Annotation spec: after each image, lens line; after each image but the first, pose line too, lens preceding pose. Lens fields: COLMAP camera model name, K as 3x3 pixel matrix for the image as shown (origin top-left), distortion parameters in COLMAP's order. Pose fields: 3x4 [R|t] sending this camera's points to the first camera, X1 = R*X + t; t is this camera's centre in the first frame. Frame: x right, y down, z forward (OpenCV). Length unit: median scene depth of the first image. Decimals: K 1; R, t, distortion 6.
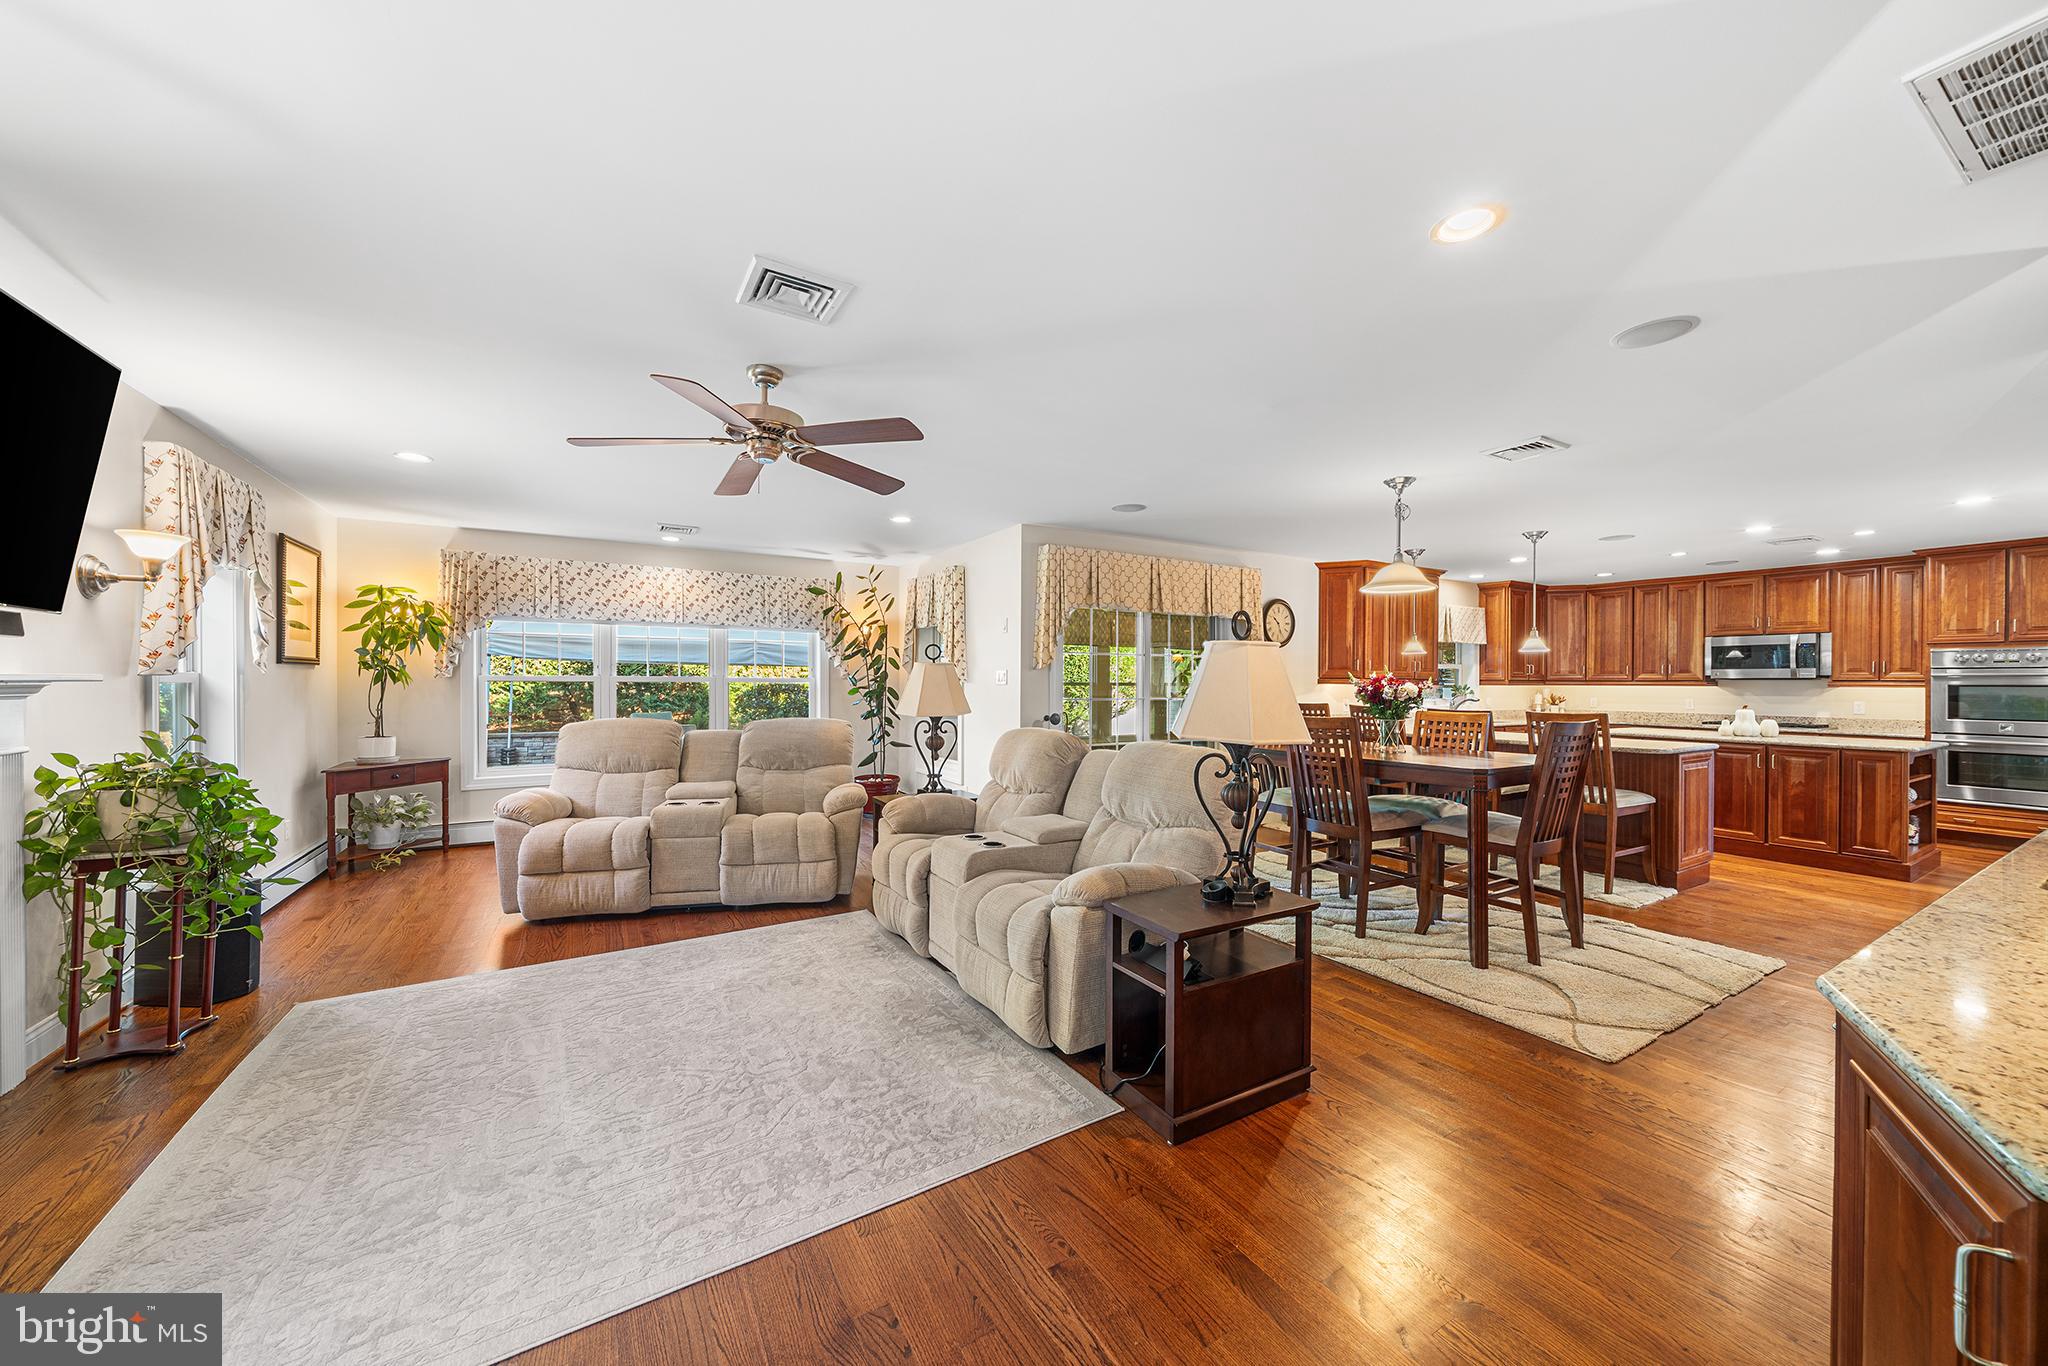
lens RADIAL K [[733.6, 0, 1022.1], [0, 733.6, 686.1], [0, 0, 1]] dist [0.000253, 0.000155]
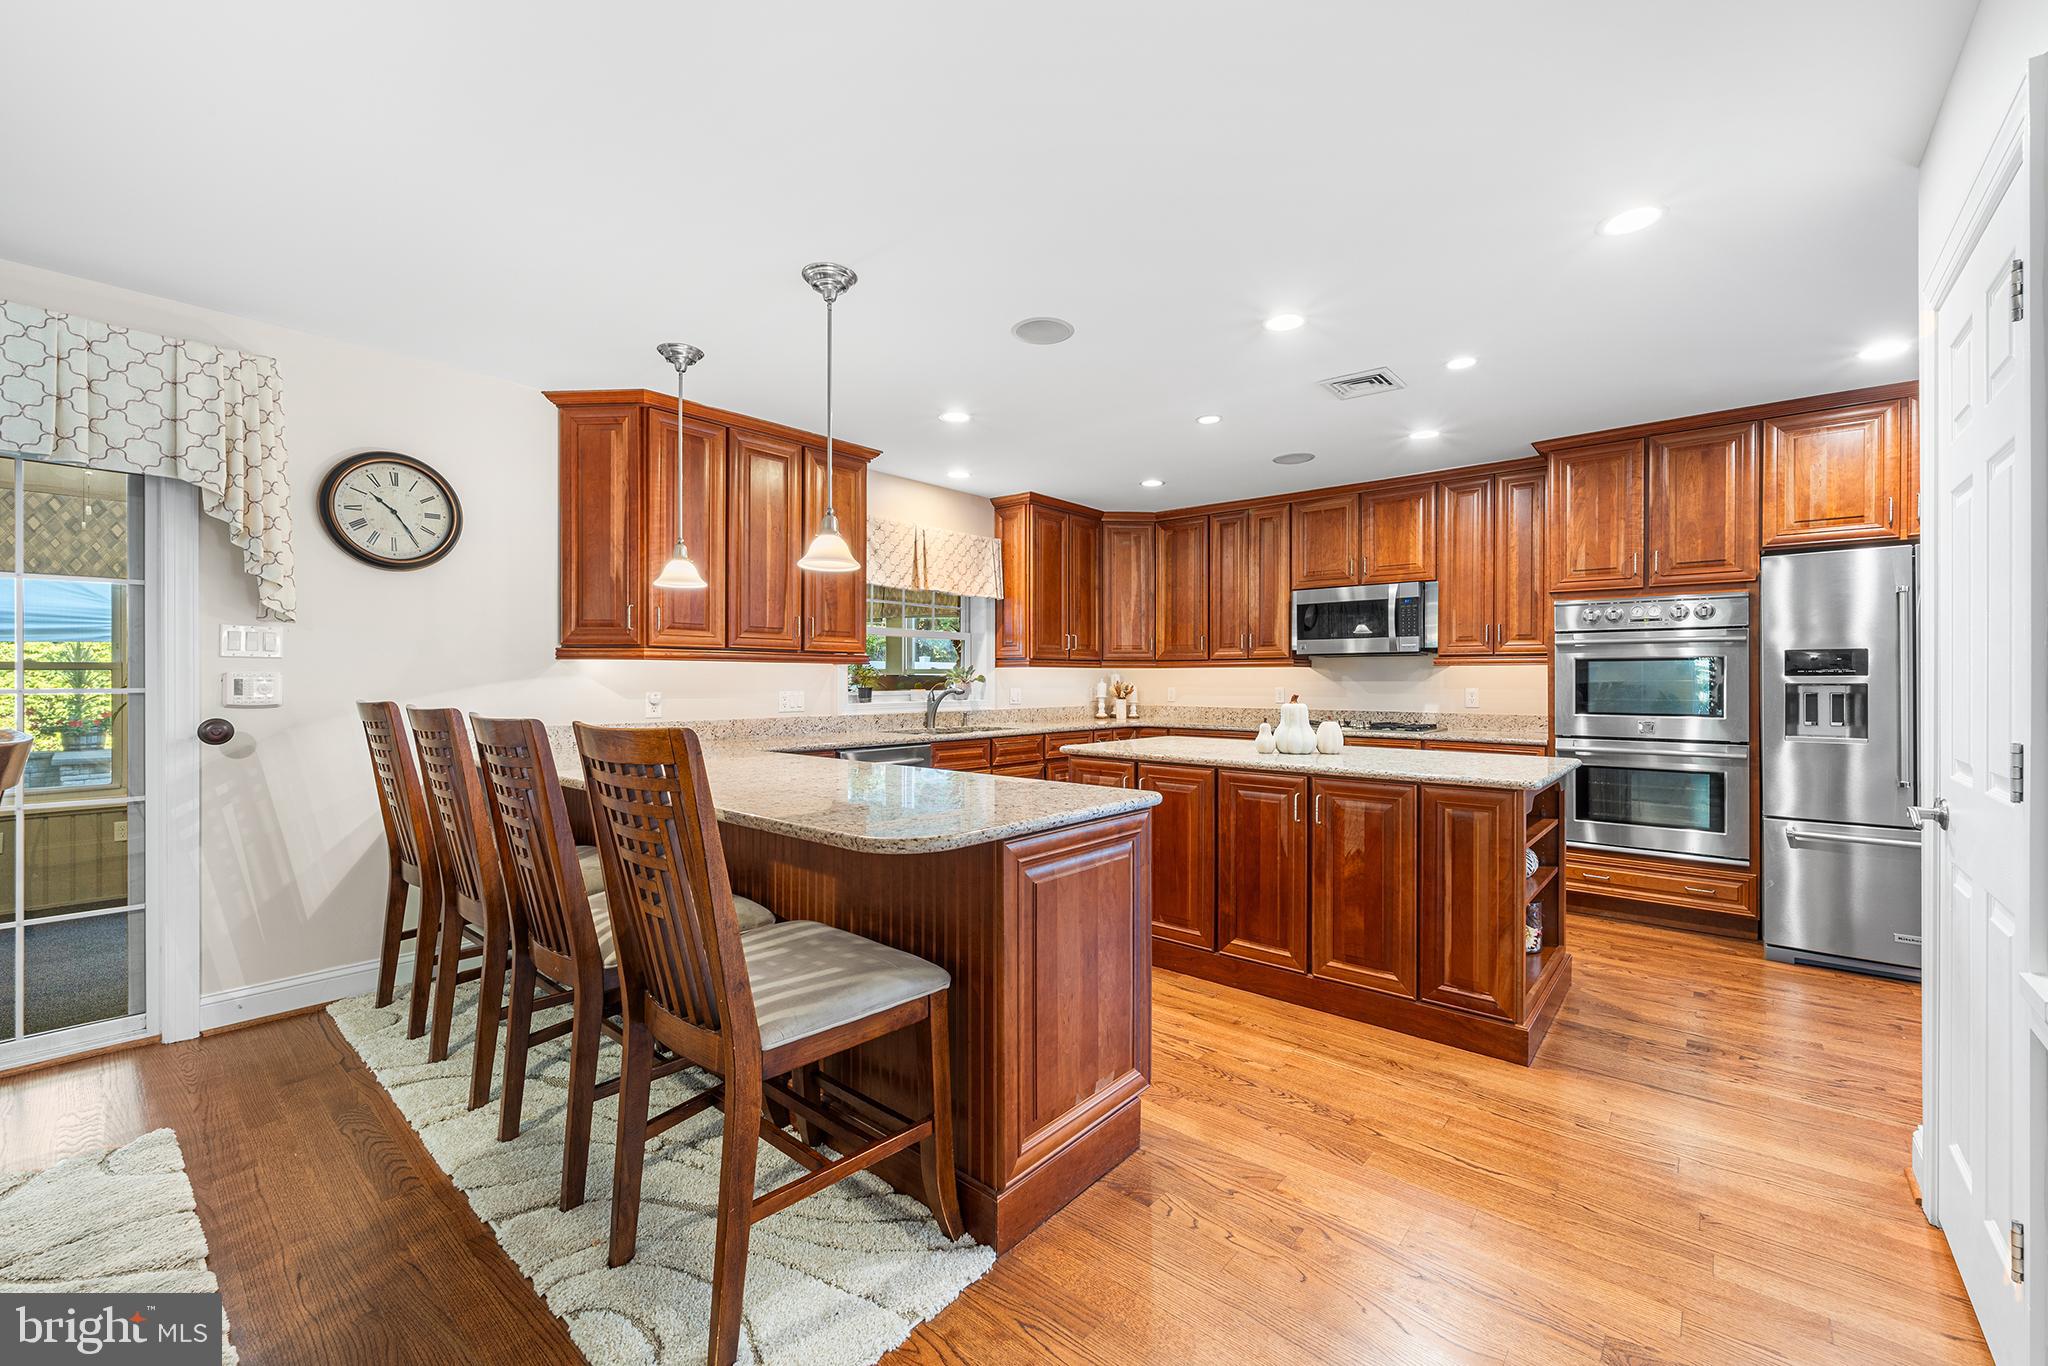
lens RADIAL K [[824.1, 0, 1020.0], [0, 824.1, 684.6], [0, 0, 1]] dist [0.000113, -0.000066]
pose [[0.948571, -0.005485, 0.316517, 0.552667], [0.004980, 0.999985, 0.002406, 0.014732], [-0.316525, -0.000706, 0.948584, 0.452759]]
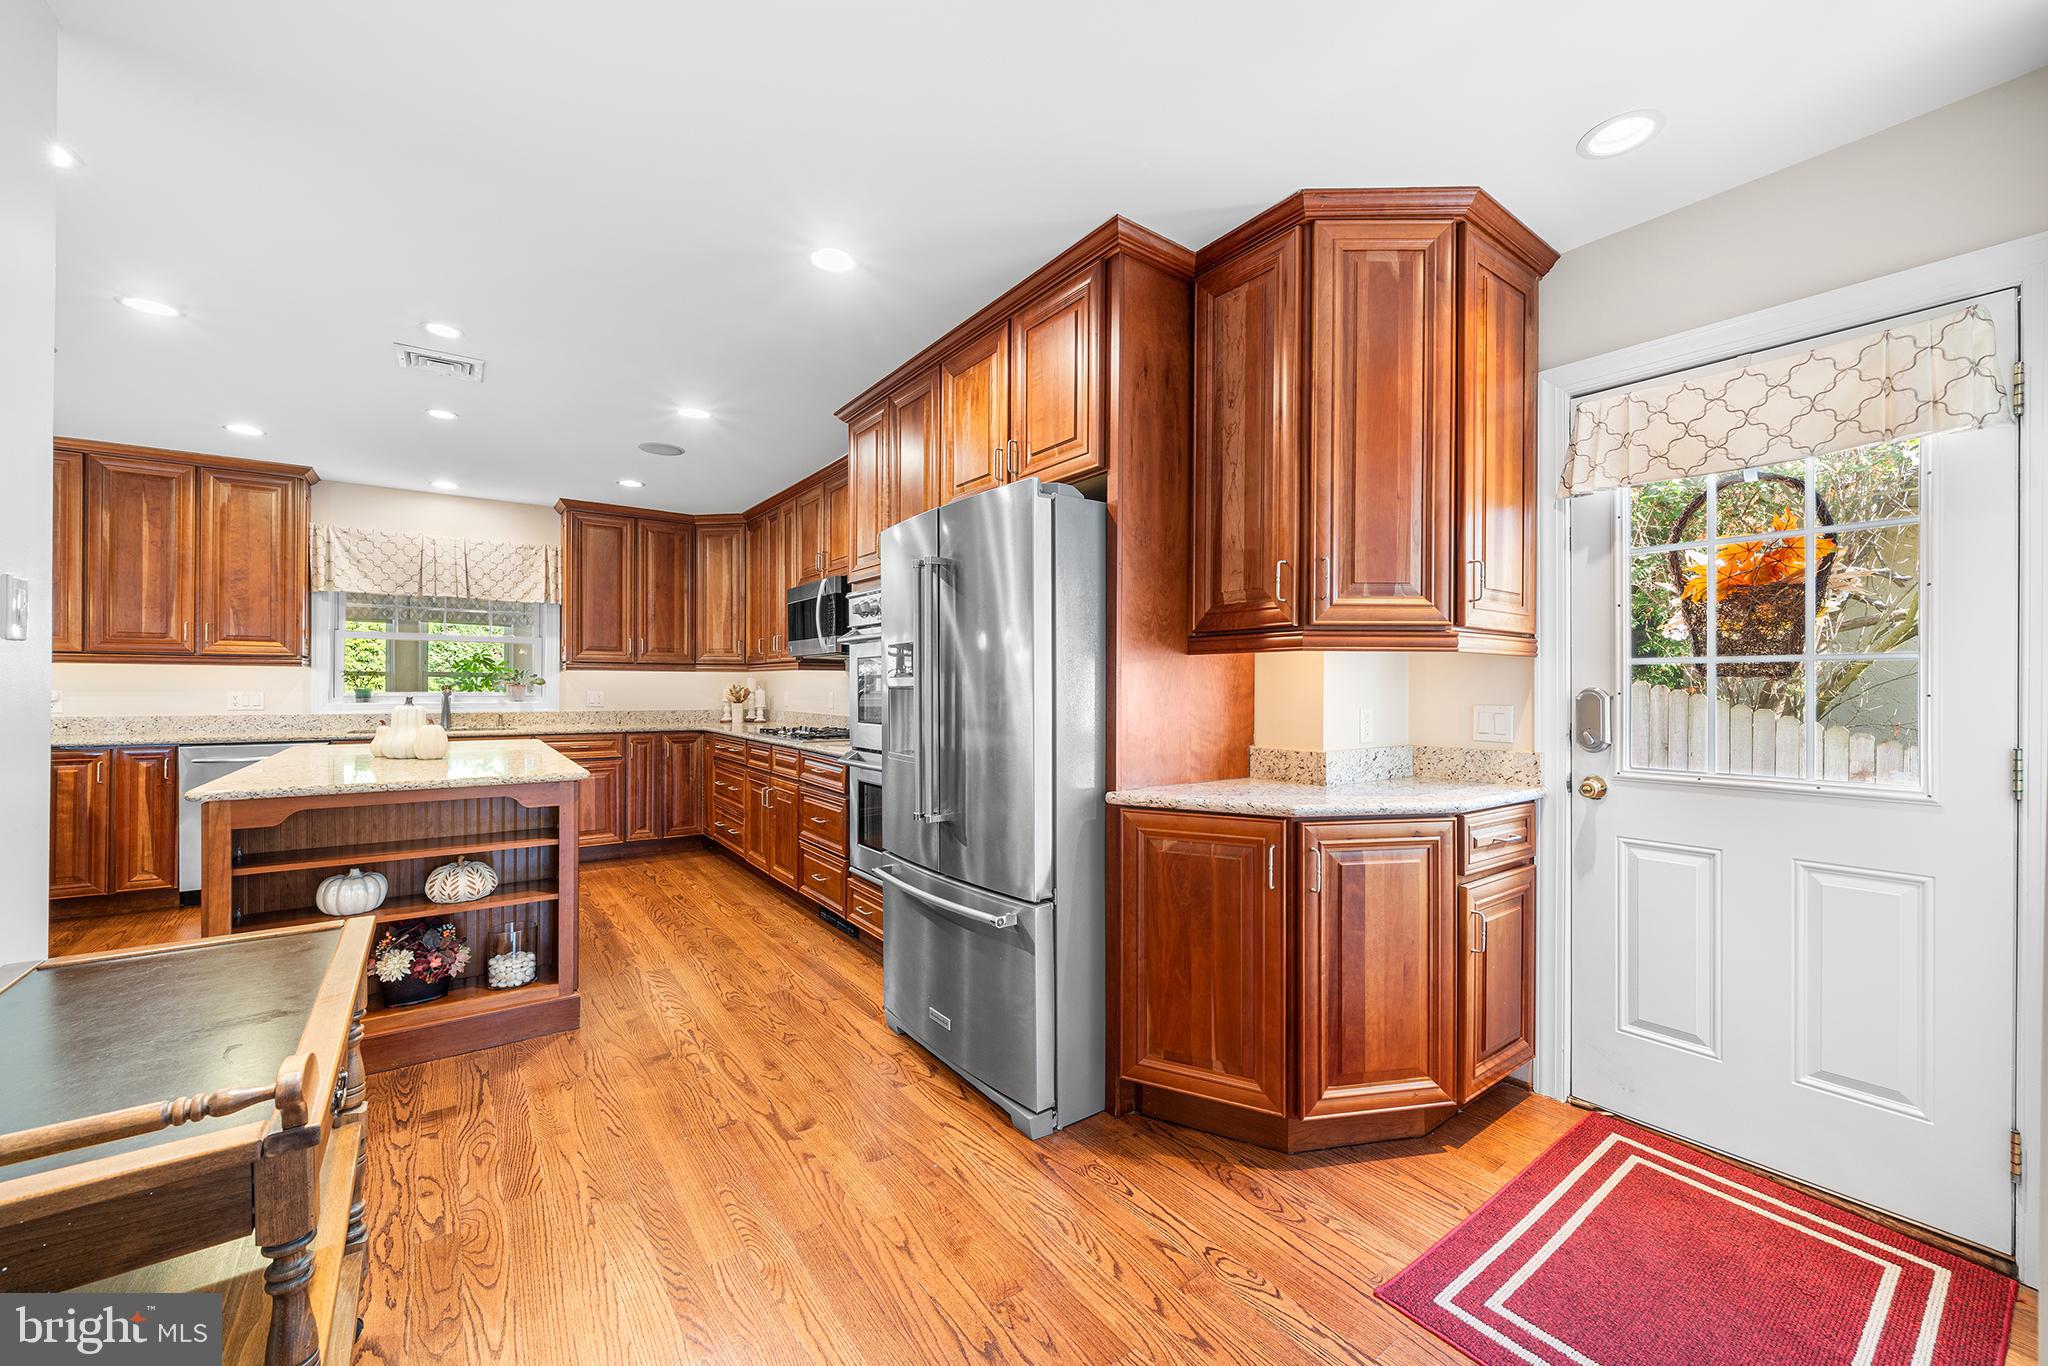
lens RADIAL K [[783.4, 0, 1025.4], [0, 783.4, 688.5], [0, 0, 1]] dist [-0.000560, -0.000110]
pose [[0.995365, -0.000647, 0.096170, 1.230695], [0.000767, 0.999999, -0.001210, 0.020074], [-0.096169, 0.001278, 0.995364, 0.385254]]
